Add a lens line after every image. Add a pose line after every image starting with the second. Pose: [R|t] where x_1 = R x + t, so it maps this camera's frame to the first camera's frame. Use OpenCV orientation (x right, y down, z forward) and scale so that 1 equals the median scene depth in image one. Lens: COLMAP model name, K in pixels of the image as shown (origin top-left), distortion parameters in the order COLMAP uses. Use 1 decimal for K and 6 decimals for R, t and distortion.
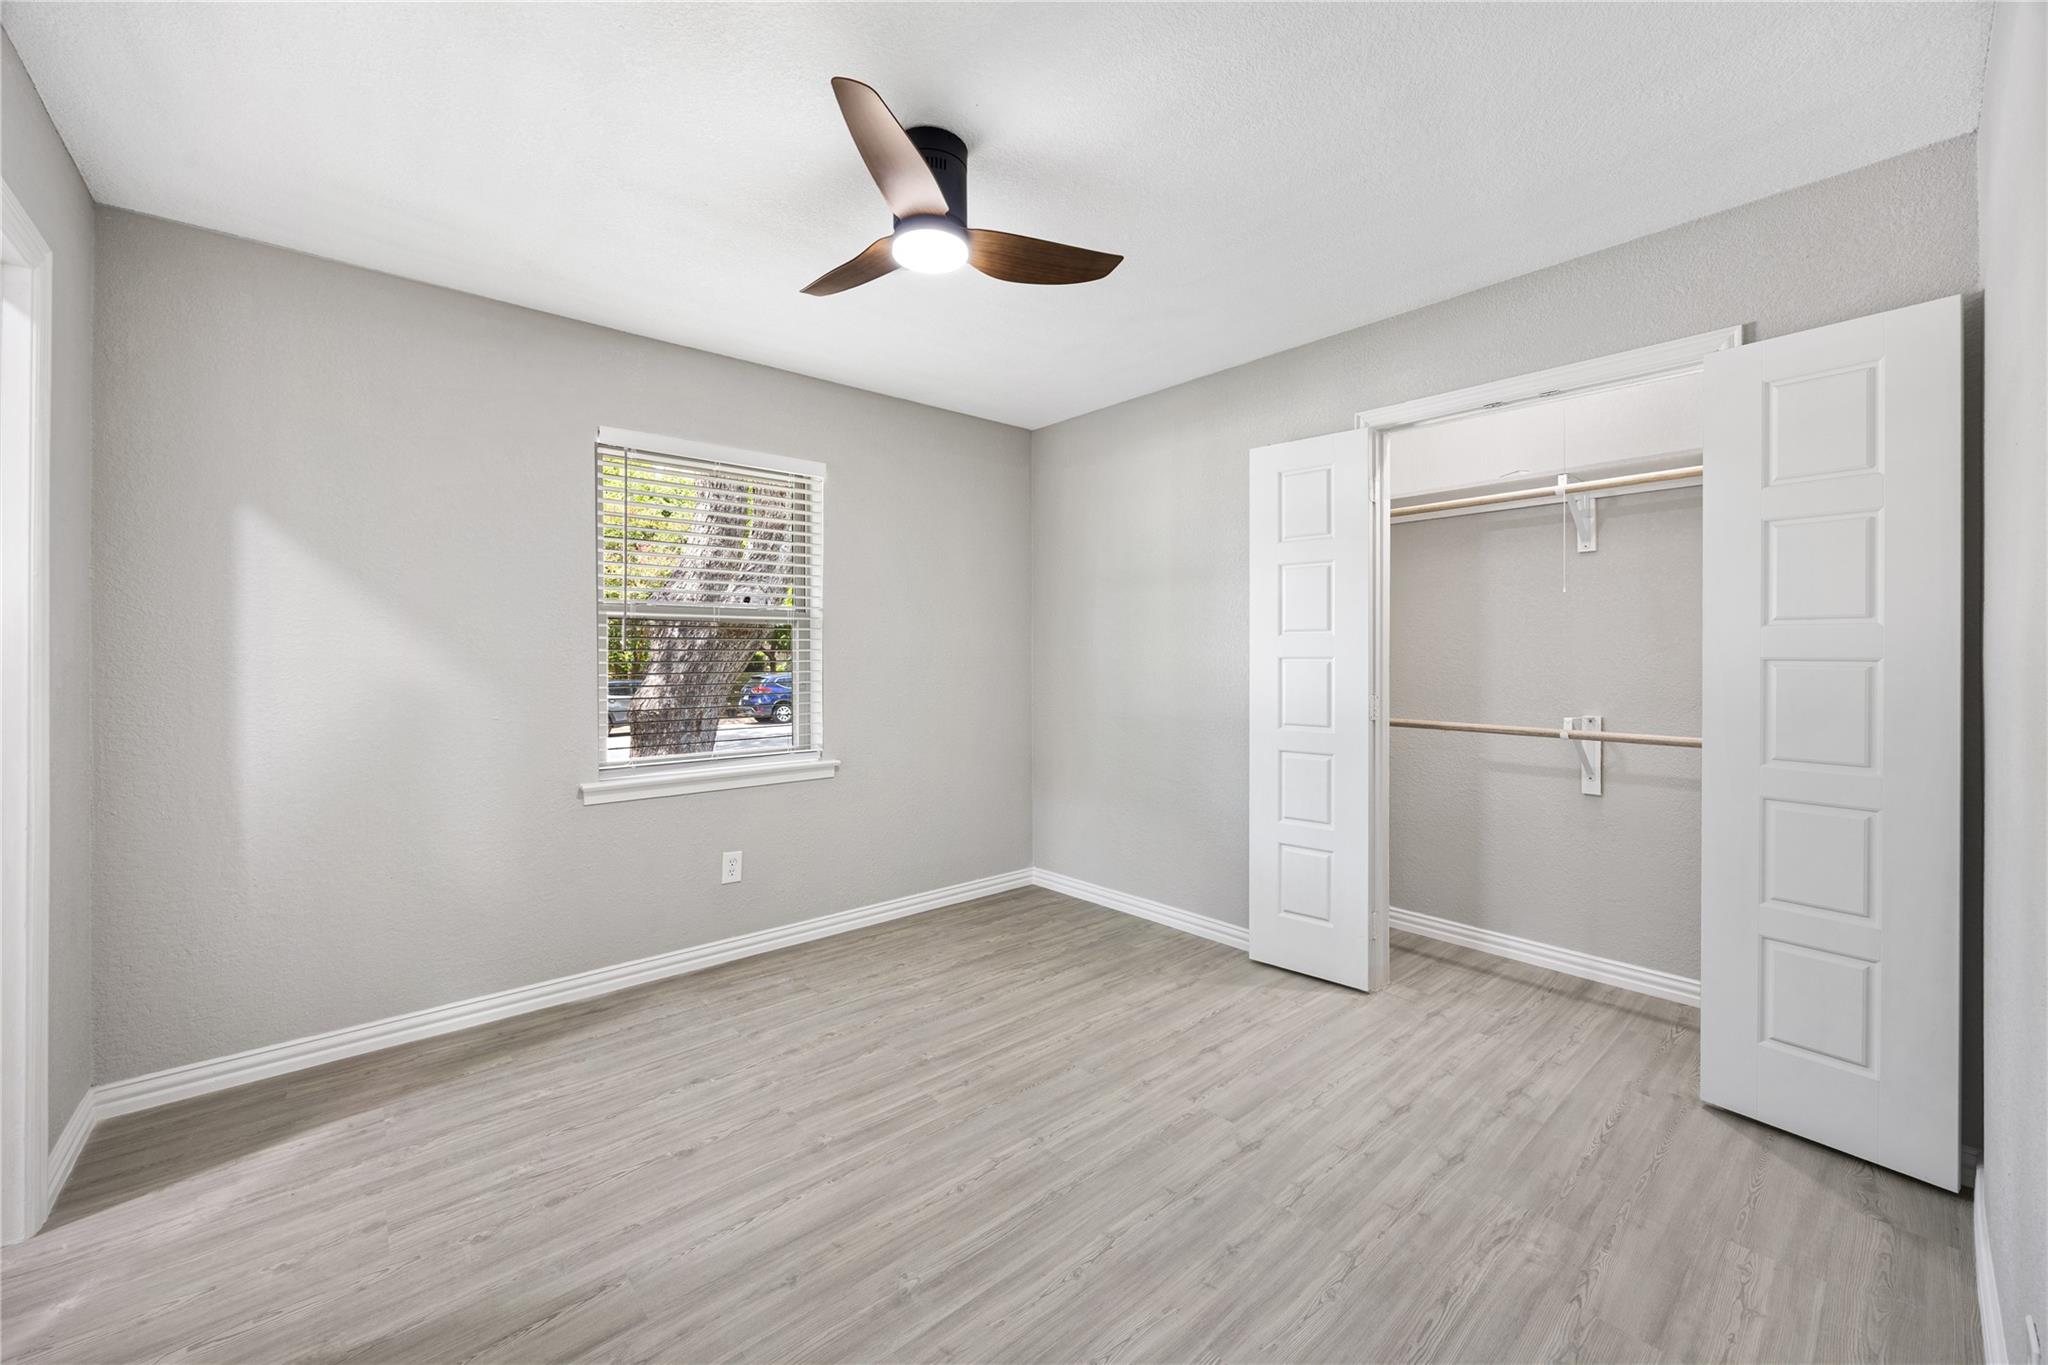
lens RADIAL K [[791.3, 0, 1028.6], [0, 791.3, 666.2], [0, 0, 1]] dist [0.001769, -0.000198]
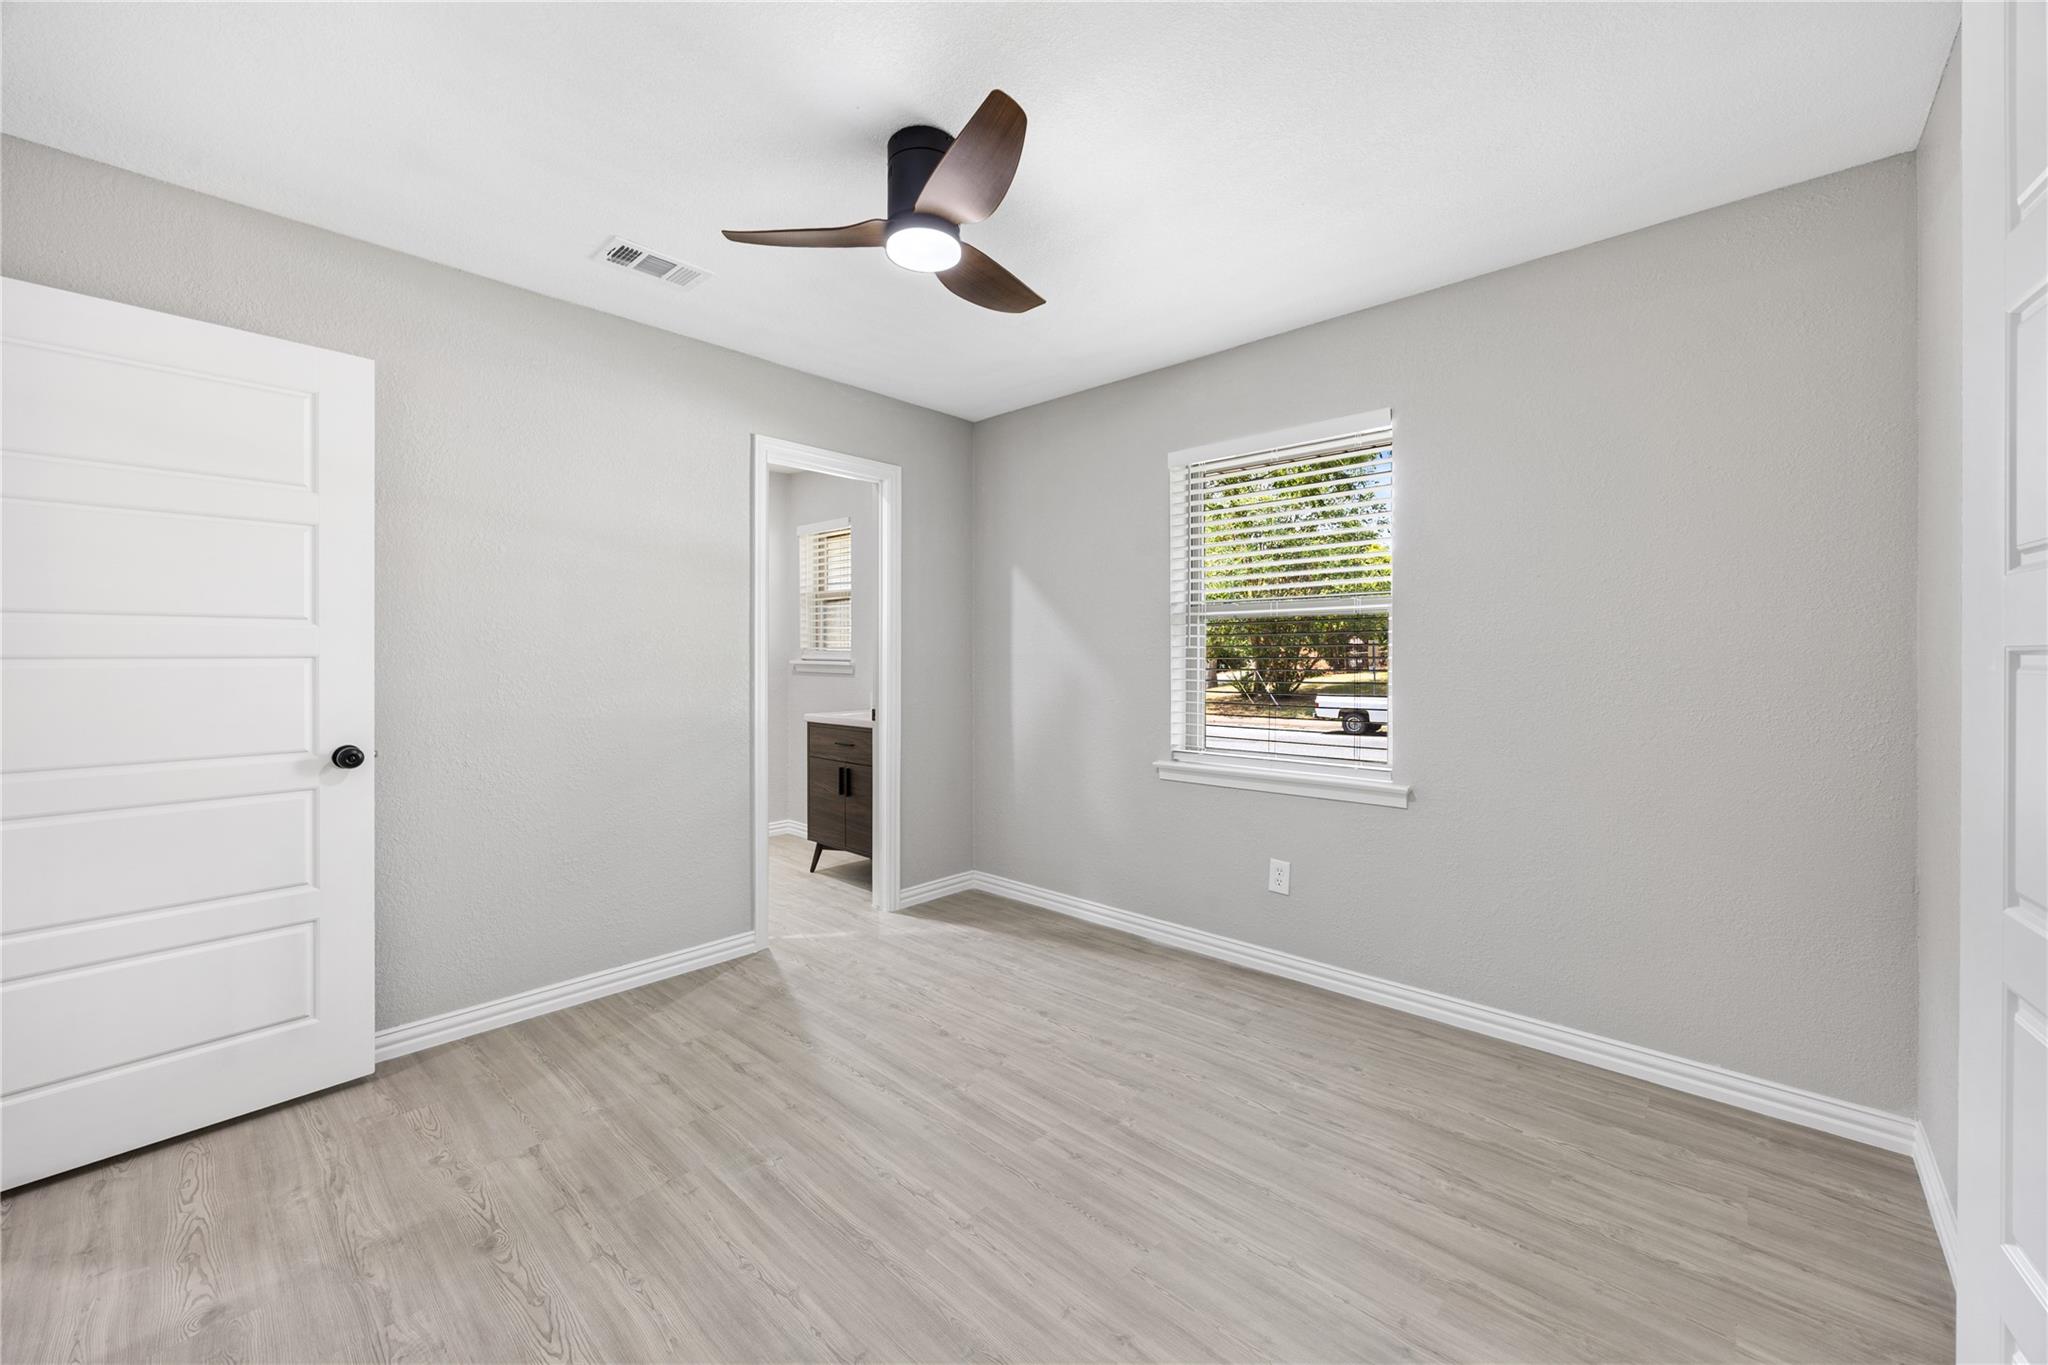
lens RADIAL K [[791.3, 0, 1030.7], [0, 791.3, 665.8], [0, 0, 1]] dist [0.001769, -0.000198]
pose [[0.104700, 0.011599, -0.994436, 0.669866], [-0.009460, 0.999898, 0.010667, -0.005483], [0.994459, 0.008290, 0.104799, 0.766693]]
